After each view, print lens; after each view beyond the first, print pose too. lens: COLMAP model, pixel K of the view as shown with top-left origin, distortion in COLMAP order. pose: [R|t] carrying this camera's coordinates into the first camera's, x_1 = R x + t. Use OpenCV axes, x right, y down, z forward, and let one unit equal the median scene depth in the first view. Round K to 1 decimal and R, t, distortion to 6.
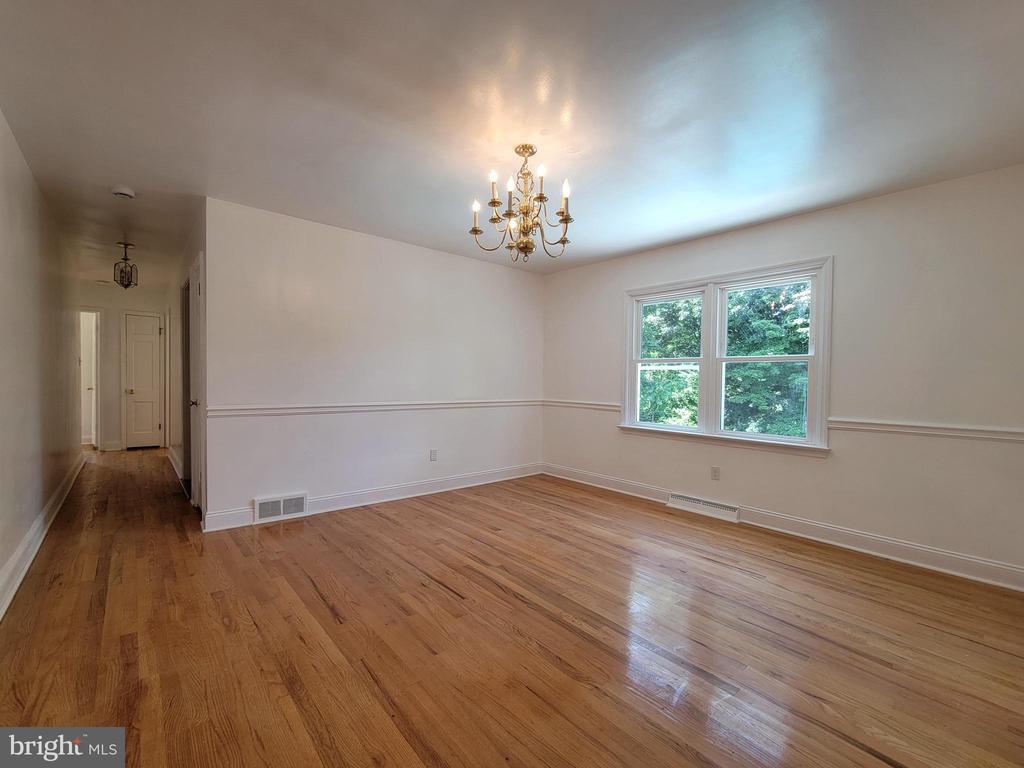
lens RADIAL K [[442.0, 0, 517.4], [0, 442.0, 379.4], [0, 0, 1]] dist [-0.001613, -0.001010]
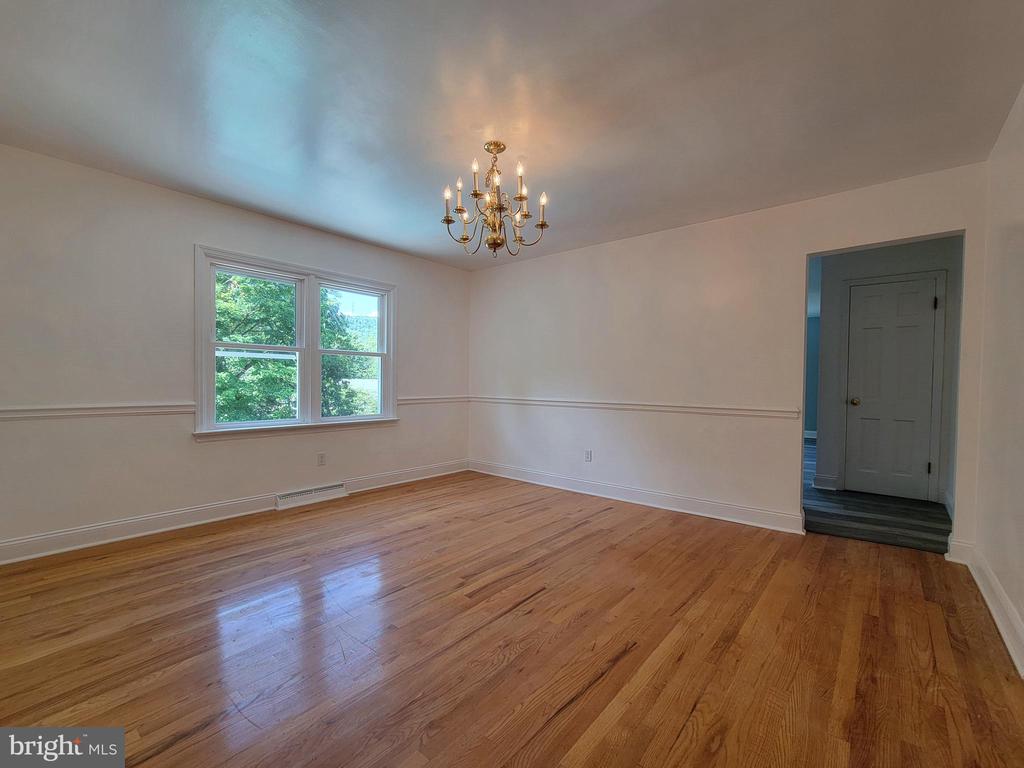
lens RADIAL K [[442.0, 0, 498.4], [0, 442.0, 381.9], [0, 0, 1]] dist [-0.001613, -0.001010]
pose [[-0.133924, -0.024677, 0.990684, -0.769146], [-0.013784, 0.999640, 0.023036, -0.001790], [-0.990896, -0.010571, -0.134216, 0.867530]]
